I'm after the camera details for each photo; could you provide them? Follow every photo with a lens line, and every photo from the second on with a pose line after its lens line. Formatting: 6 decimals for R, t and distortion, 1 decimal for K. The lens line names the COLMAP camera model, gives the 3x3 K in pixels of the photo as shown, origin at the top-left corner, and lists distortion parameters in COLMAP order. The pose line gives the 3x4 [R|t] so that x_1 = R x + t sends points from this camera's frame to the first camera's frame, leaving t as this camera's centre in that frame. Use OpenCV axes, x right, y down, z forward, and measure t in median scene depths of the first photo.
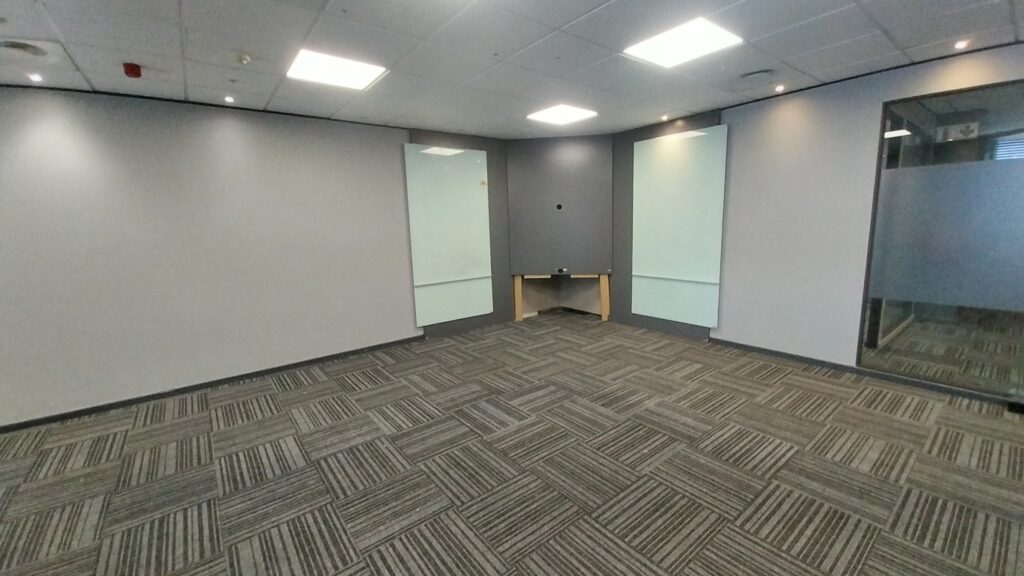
lens RADIAL K [[410.5, 0, 518.9], [0, 410.5, 284.5], [0, 0, 1]] dist [0.002739, -0.000004]
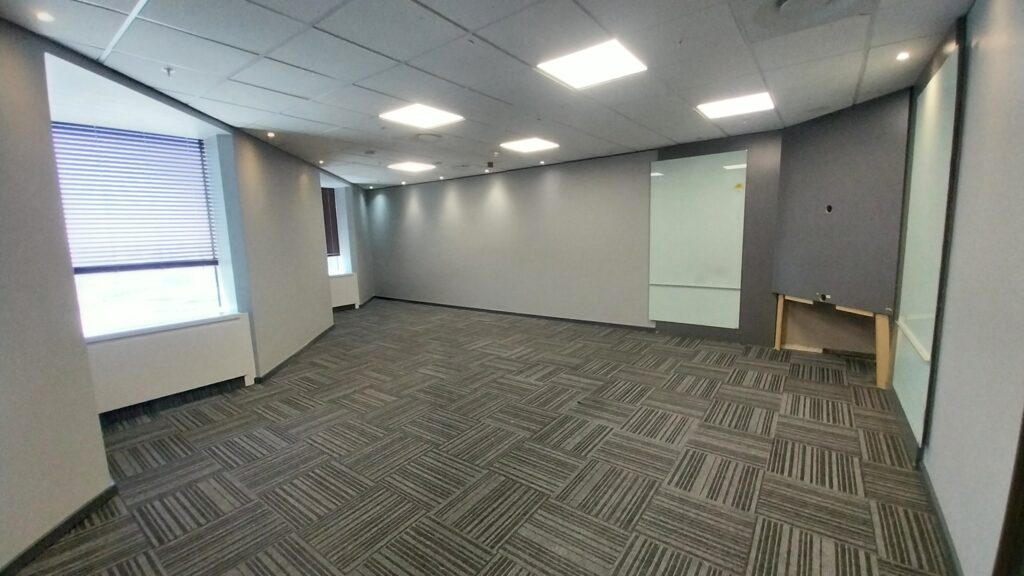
lens RADIAL K [[401.8, 0, 514.3], [0, 401.8, 289.3], [0, 0, 1]] dist [0.016686, -0.013787]
pose [[0.248249, 0.158986, -0.955560, 0.960260], [-0.123376, 0.983596, 0.131598, -0.109534], [0.960807, 0.085224, 0.263792, 0.426774]]
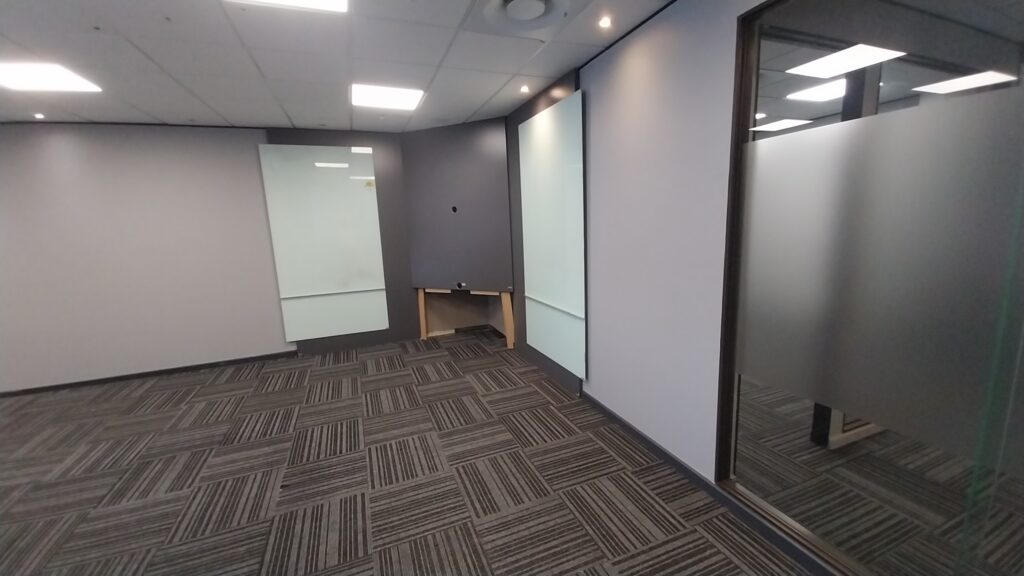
lens RADIAL K [[401.8, 0, 514.3], [0, 401.8, 289.3], [0, 0, 1]] dist [0.016686, -0.013787]
pose [[0.958601, 0.042233, -0.281604, 0.660841], [-0.034086, 0.998848, 0.033771, -0.085638], [0.282706, -0.022774, 0.958936, 0.349853]]
